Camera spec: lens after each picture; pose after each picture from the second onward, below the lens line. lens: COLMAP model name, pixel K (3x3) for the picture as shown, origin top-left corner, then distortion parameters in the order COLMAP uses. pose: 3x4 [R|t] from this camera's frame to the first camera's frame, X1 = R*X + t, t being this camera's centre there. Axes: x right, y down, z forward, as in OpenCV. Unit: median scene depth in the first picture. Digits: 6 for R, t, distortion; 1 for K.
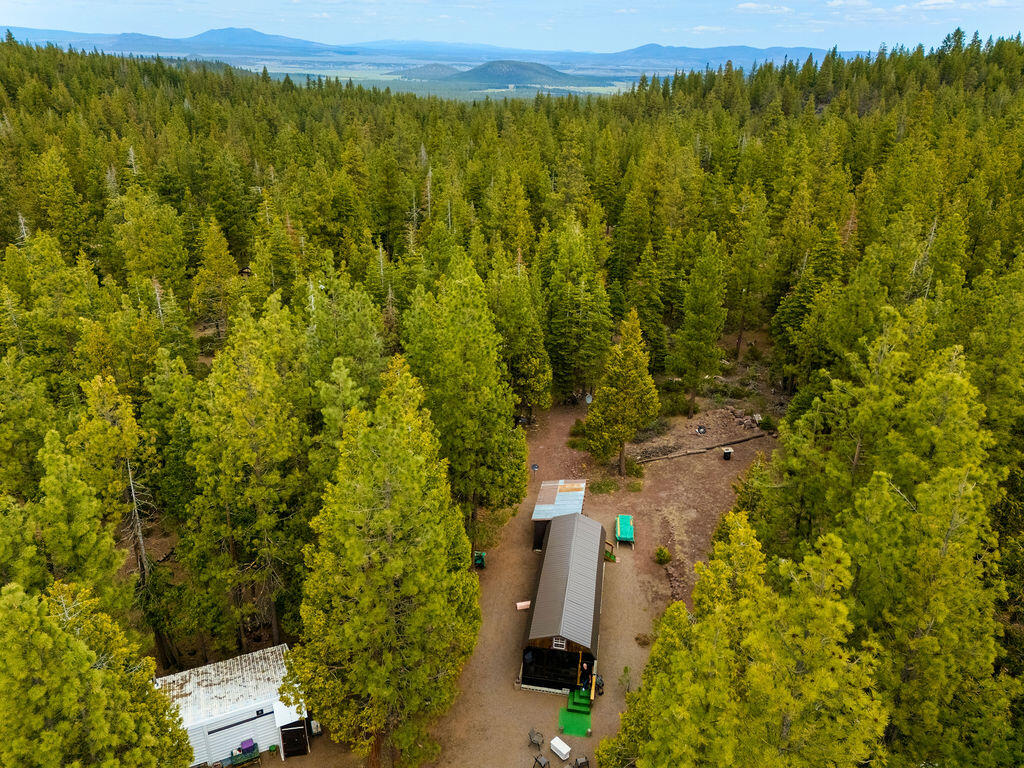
lens RADIAL K [[748.0, 0, 509.9], [0, 748.0, 379.4], [0, 0, 1]] dist [0.083113, -0.066201]
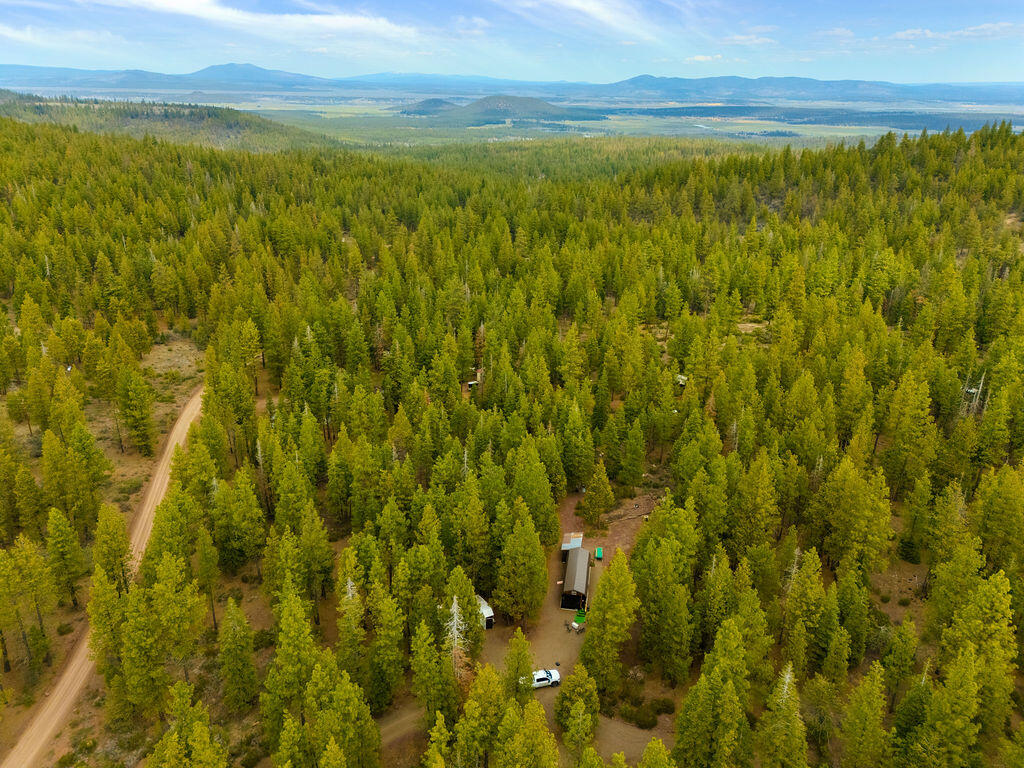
lens RADIAL K [[748.0, 0, 509.9], [0, 748.0, 379.4], [0, 0, 1]] dist [0.083113, -0.066201]
pose [[0.999942, -0.010689, 0.001654, -0.110841], [0.010738, 0.999376, -0.033664, -0.235857], [-0.001293, 0.033680, 0.999432, -1.204722]]
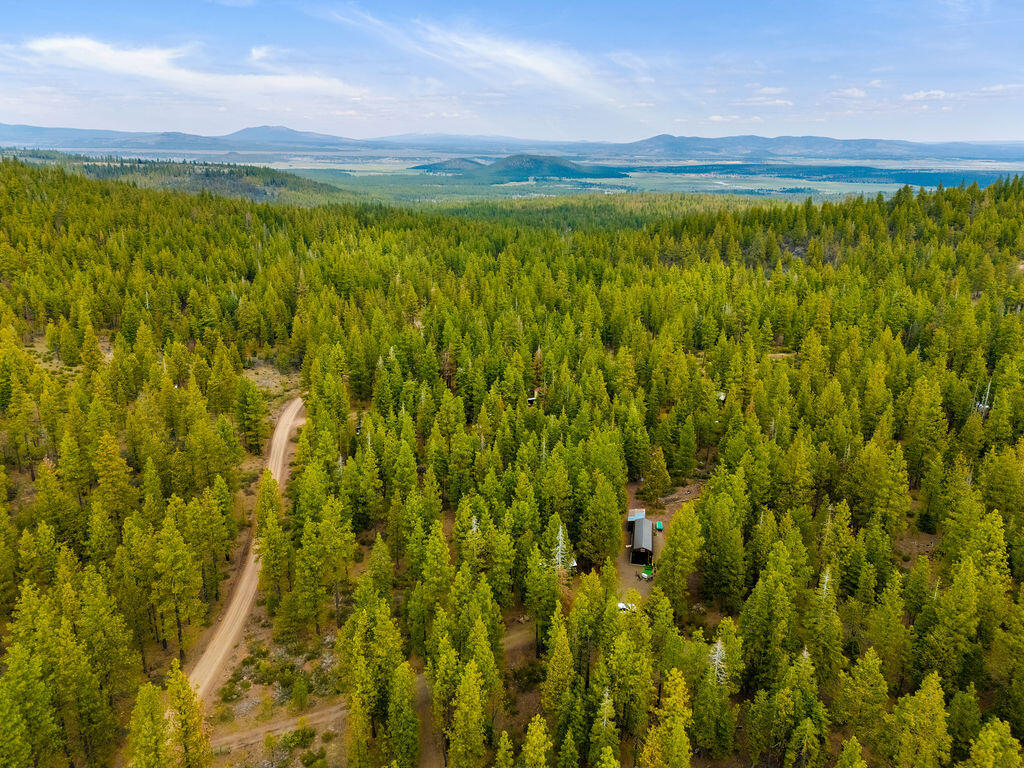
lens RADIAL K [[748.0, 0, 509.9], [0, 748.0, 379.4], [0, 0, 1]] dist [0.083113, -0.066201]
pose [[0.999683, -0.004636, -0.024730, -0.285841], [0.002062, 0.994669, -0.103094, -0.050103], [0.025076, 0.103010, 0.994364, -1.601225]]
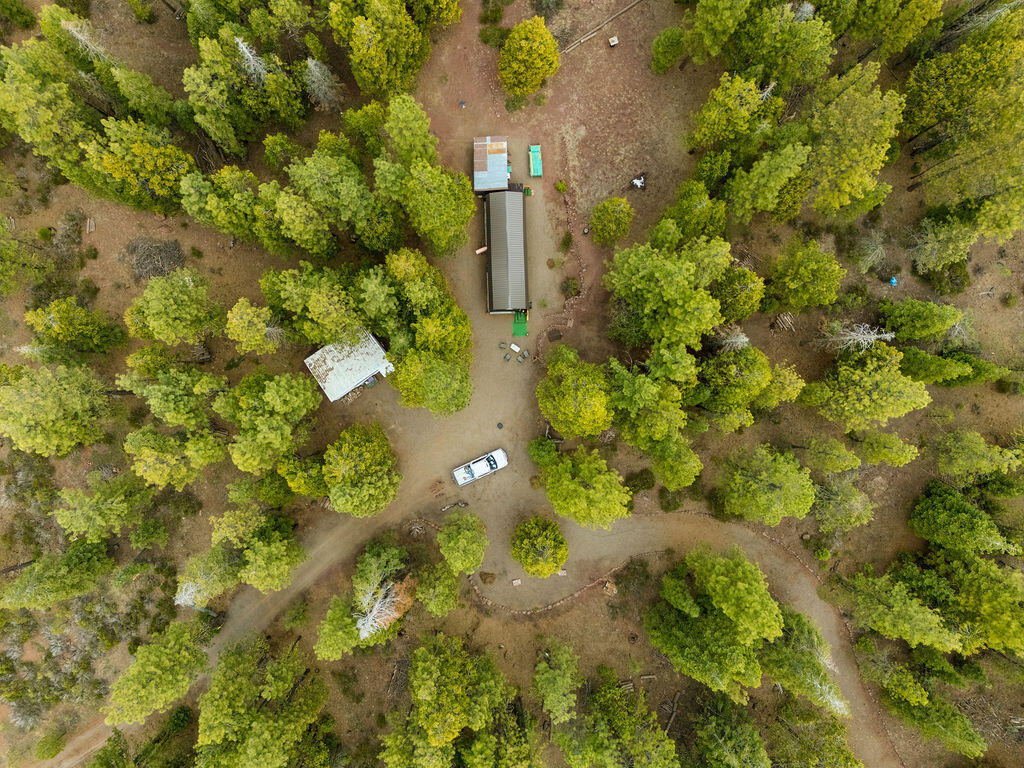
lens RADIAL K [[748.0, 0, 509.9], [0, 748.0, 379.4], [0, 0, 1]] dist [0.083113, -0.066201]
pose [[0.980563, -0.194872, 0.022836, -0.007078], [0.053354, 0.376838, 0.924741, -0.813094], [-0.188811, -0.905549, 0.379911, 0.077210]]
